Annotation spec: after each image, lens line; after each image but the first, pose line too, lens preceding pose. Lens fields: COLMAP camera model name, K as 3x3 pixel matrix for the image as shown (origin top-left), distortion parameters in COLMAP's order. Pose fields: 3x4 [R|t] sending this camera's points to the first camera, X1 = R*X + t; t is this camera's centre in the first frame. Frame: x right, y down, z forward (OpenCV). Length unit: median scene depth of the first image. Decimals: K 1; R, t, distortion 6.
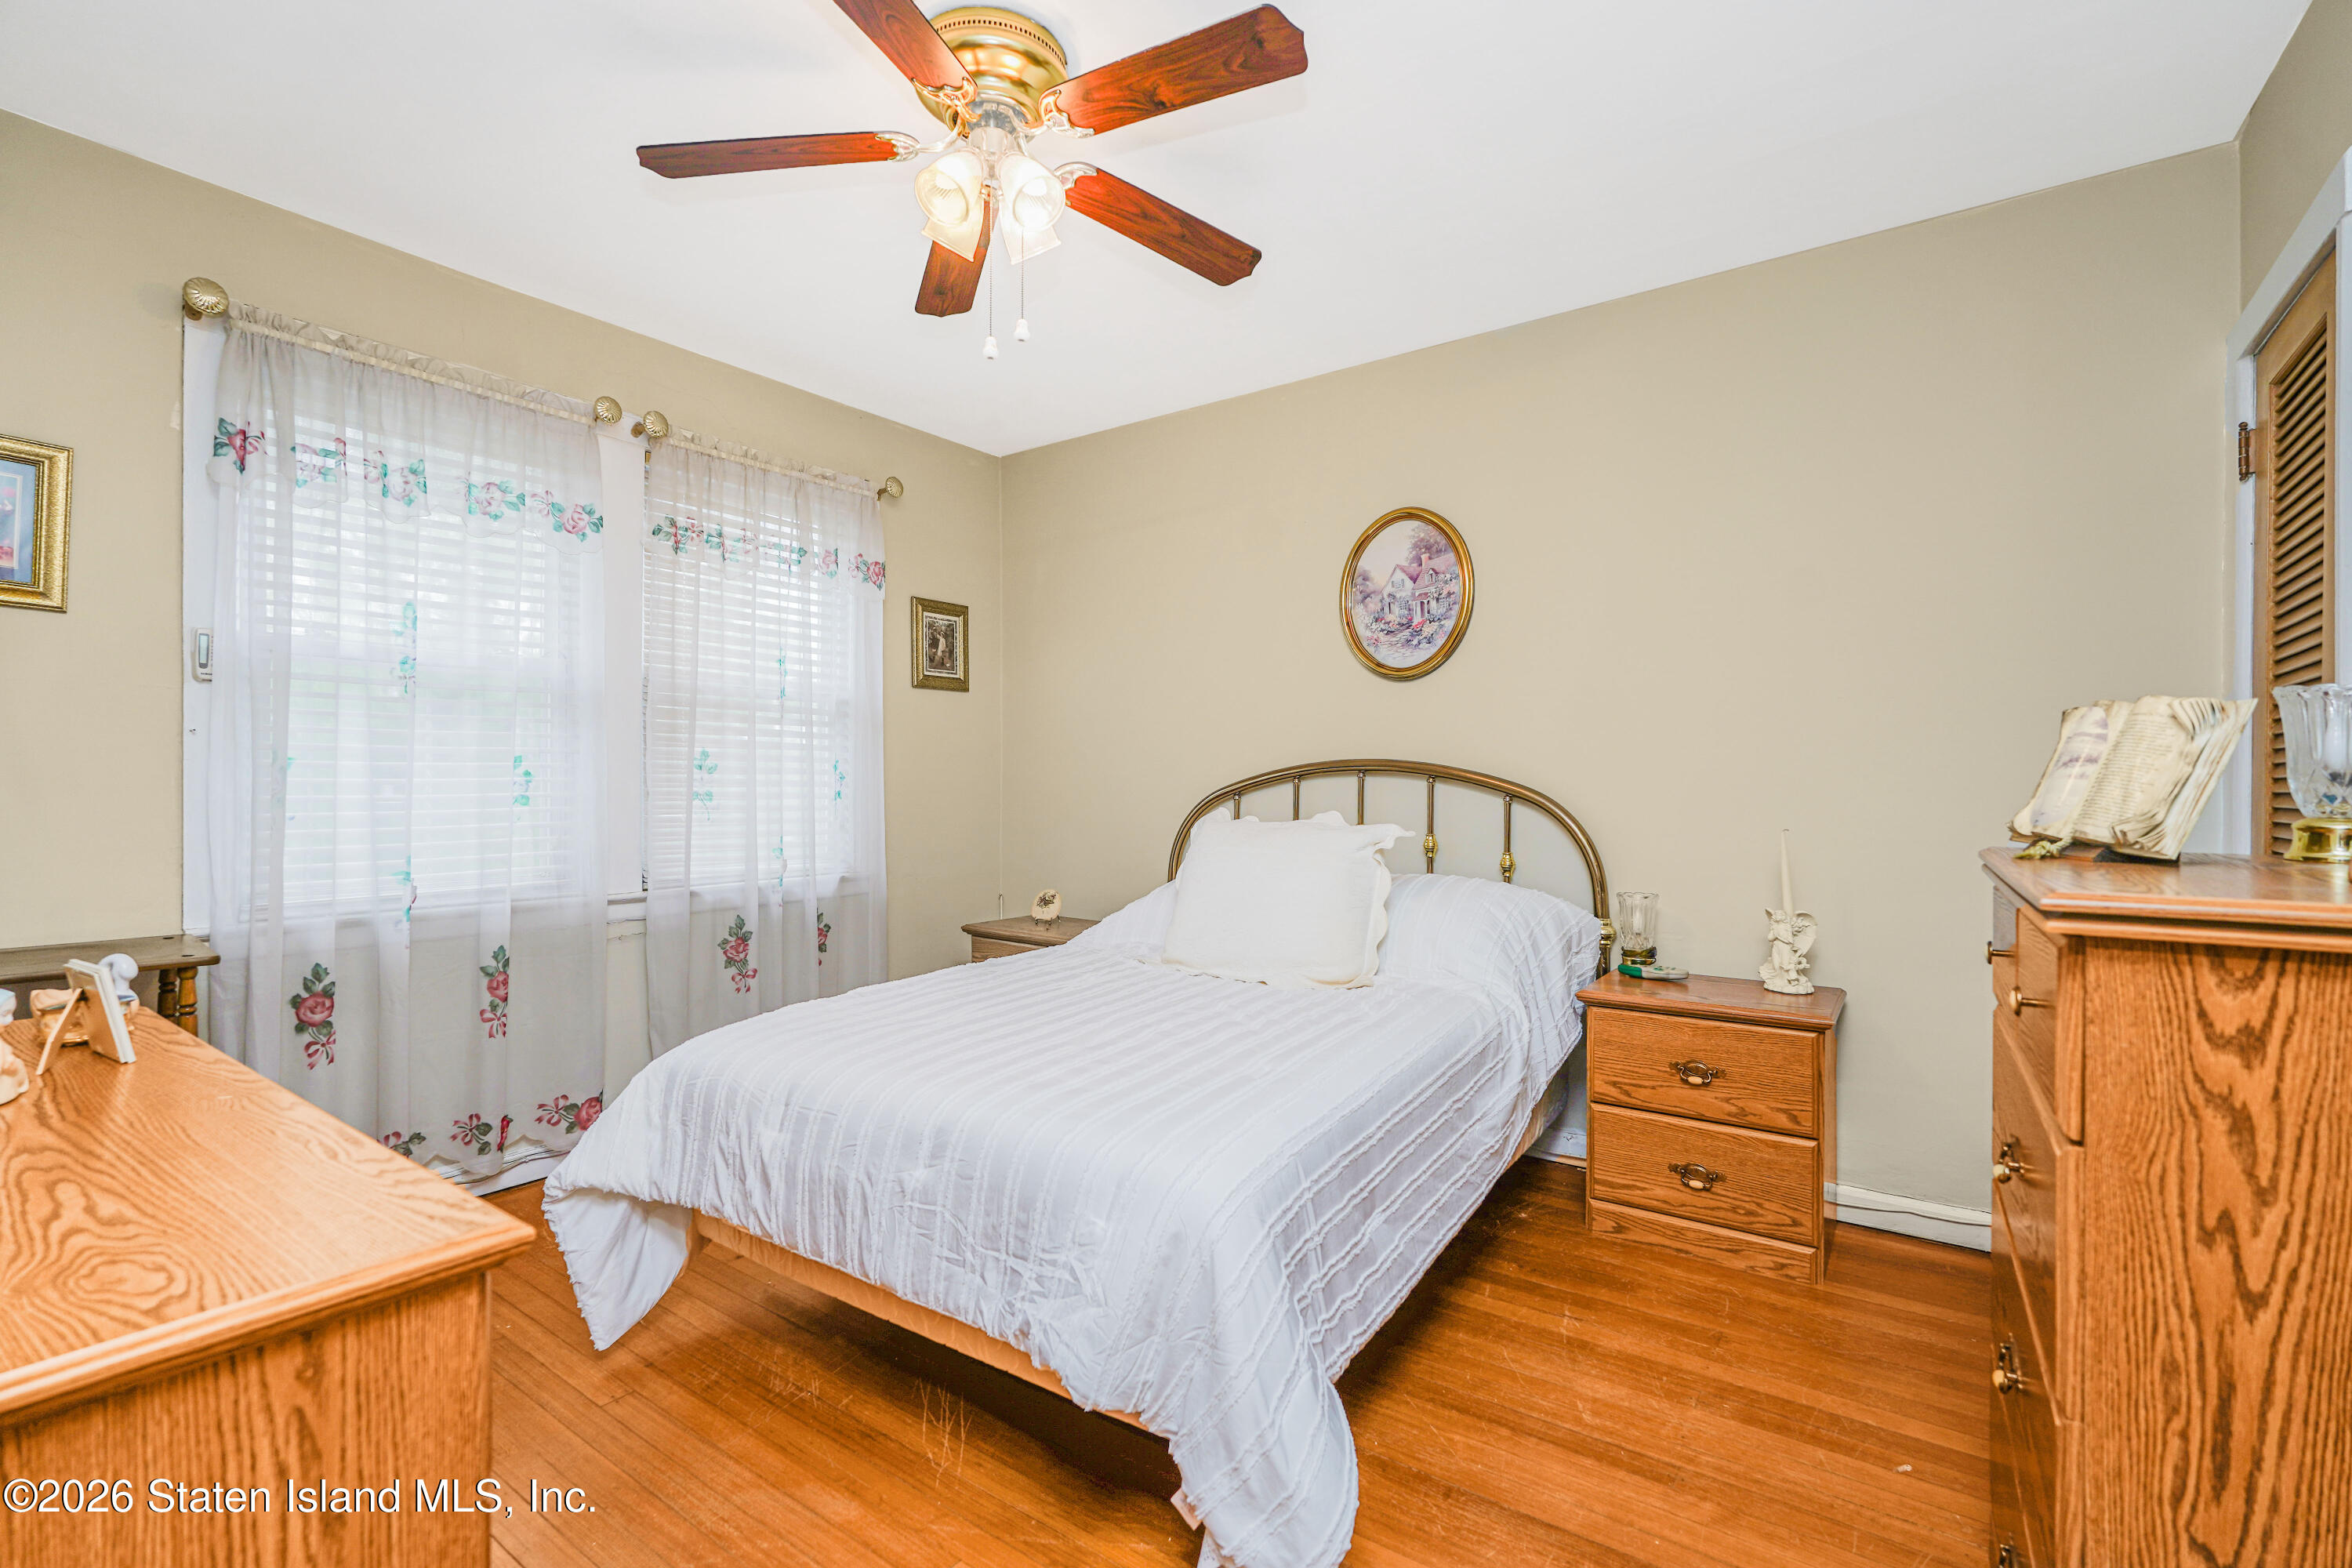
lens RADIAL K [[1037.8, 0, 1173.6], [0, 1037.8, 782.4], [0, 0, 1]] dist [-0.012609, 0.006465]
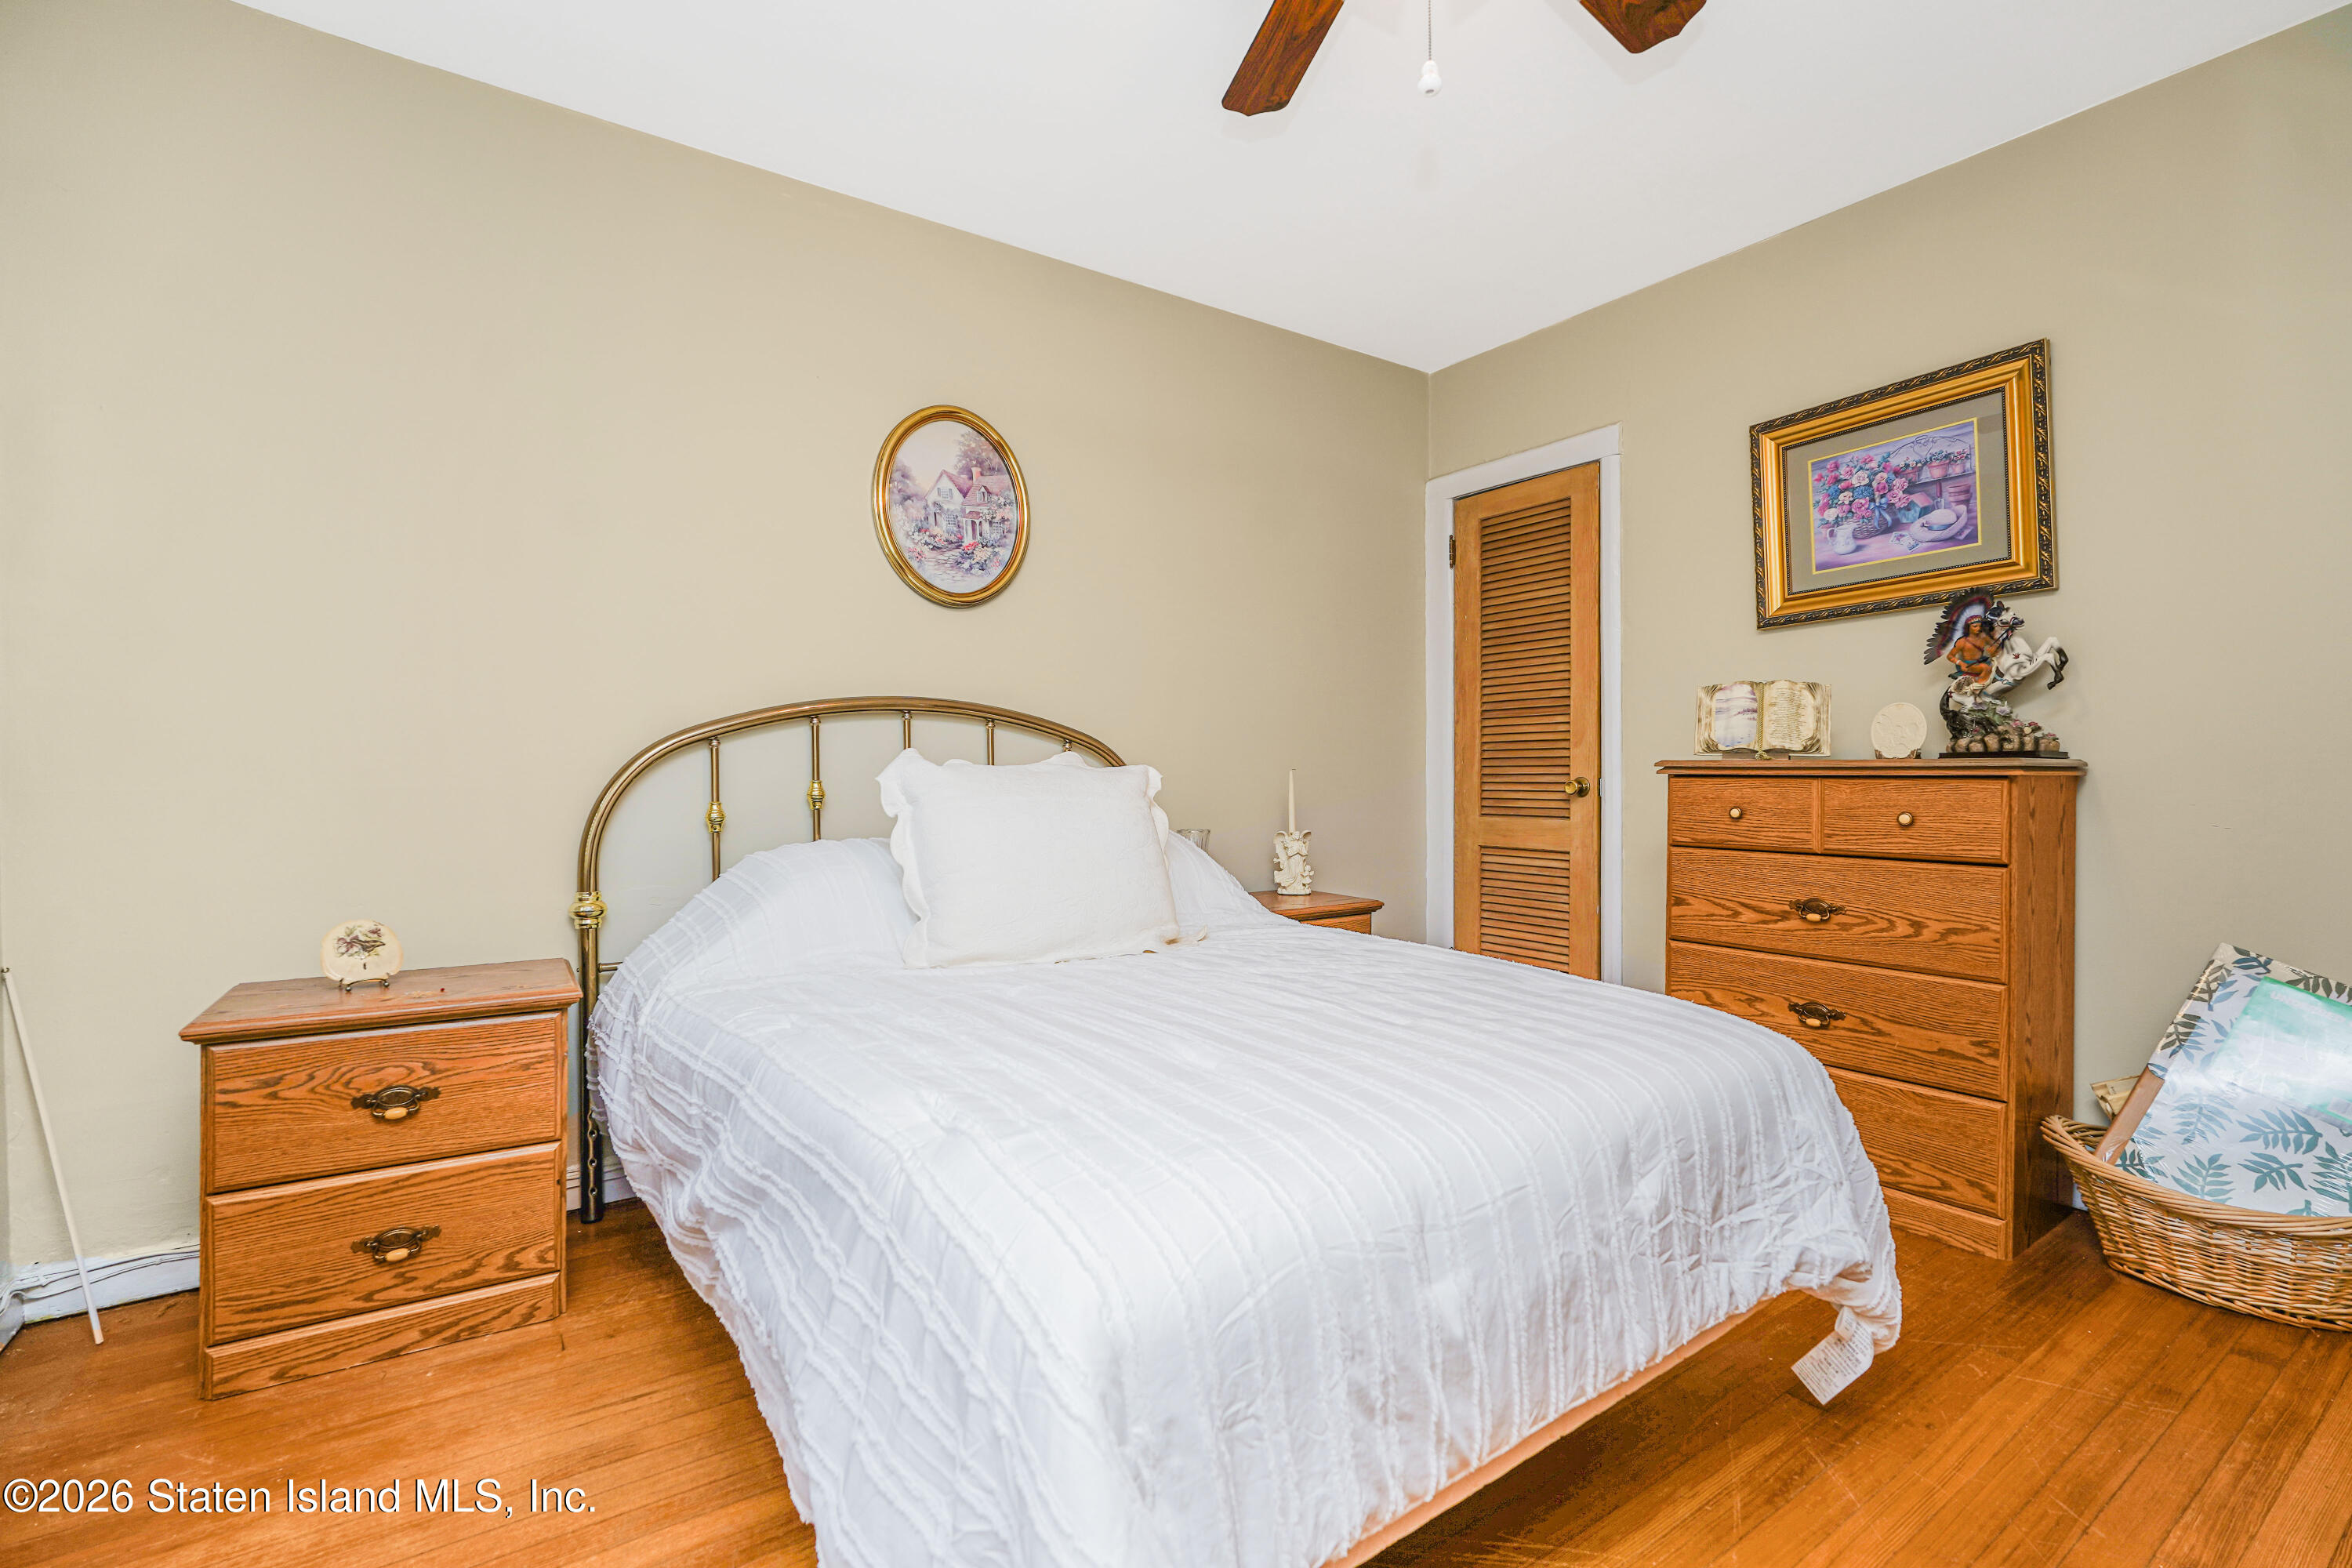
lens RADIAL K [[1037.8, 0, 1182.5], [0, 1037.8, 781.6], [0, 0, 1]] dist [-0.012609, 0.006465]
pose [[0.354654, 0.000664, 0.934997, -0.507563], [0.013410, 0.999893, -0.005796, 0.051907], [-0.934901, 0.014594, 0.354607, 0.521430]]
